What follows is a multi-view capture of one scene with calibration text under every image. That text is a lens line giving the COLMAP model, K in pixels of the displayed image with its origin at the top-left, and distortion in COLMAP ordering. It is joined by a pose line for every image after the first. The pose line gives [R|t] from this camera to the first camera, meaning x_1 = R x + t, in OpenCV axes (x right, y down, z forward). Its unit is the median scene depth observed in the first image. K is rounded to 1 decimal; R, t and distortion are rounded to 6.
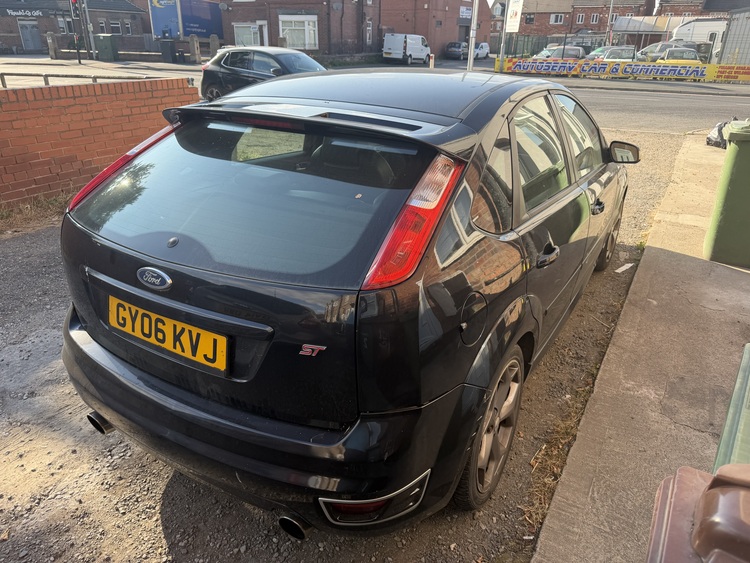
lens RADIAL K [[536.5, 0, 368.2], [0, 536.5, 283.2], [0, 0, 1]] dist [0.004446, -0.022820]
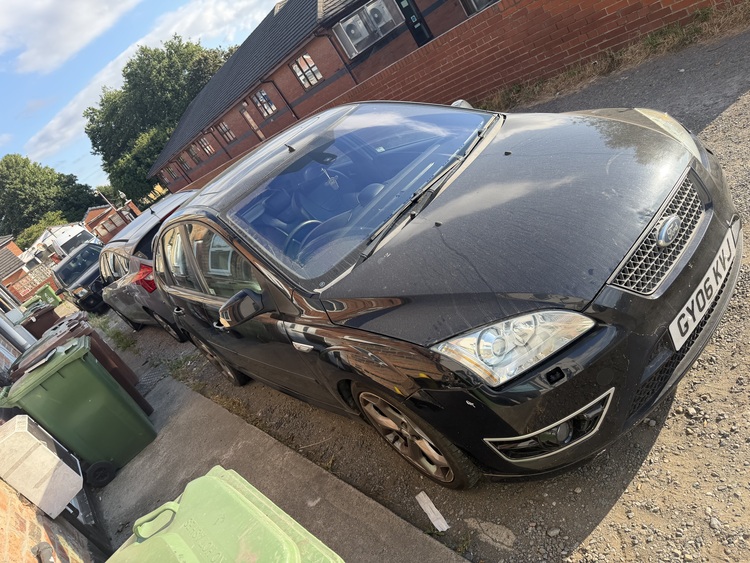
lens RADIAL K [[536.5, 0, 375.0], [0, 536.5, 281.4], [0, 0, 1]] dist [0.004446, -0.022820]
pose [[-0.276179, 0.539987, -0.795072, 0.708379], [0.161740, 0.841561, 0.515378, -0.447651], [0.947399, 0.013742, -0.319759, 0.998771]]
